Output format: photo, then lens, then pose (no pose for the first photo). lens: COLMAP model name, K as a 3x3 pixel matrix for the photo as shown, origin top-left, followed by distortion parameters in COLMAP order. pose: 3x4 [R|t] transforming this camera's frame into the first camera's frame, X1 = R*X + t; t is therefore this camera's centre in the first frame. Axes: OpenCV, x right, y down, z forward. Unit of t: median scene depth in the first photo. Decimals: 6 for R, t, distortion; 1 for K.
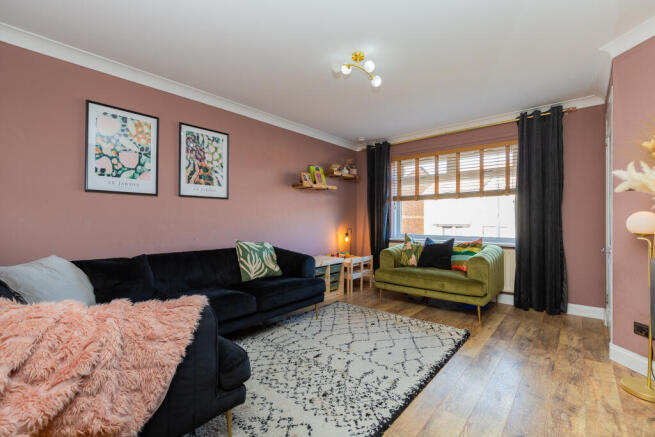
lens RADIAL K [[295.8, 0, 327.5], [0, 295.8, 218.5], [0, 0, 1]] dist [0.000446, -0.000110]
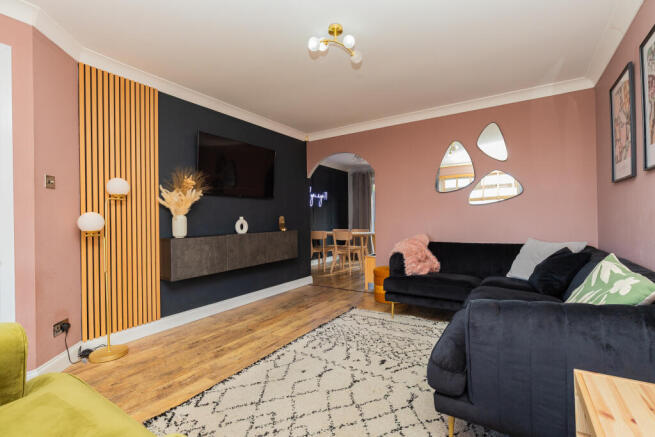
lens RADIAL K [[295.8, 0, 327.5], [0, 295.8, 218.5], [0, 0, 1]] dist [0.000446, -0.000110]
pose [[-0.990968, 0.013541, -0.133414, 0.270504], [0.014100, 0.999895, -0.003241, 0.018422], [0.133356, -0.005092, -0.991055, 2.010866]]
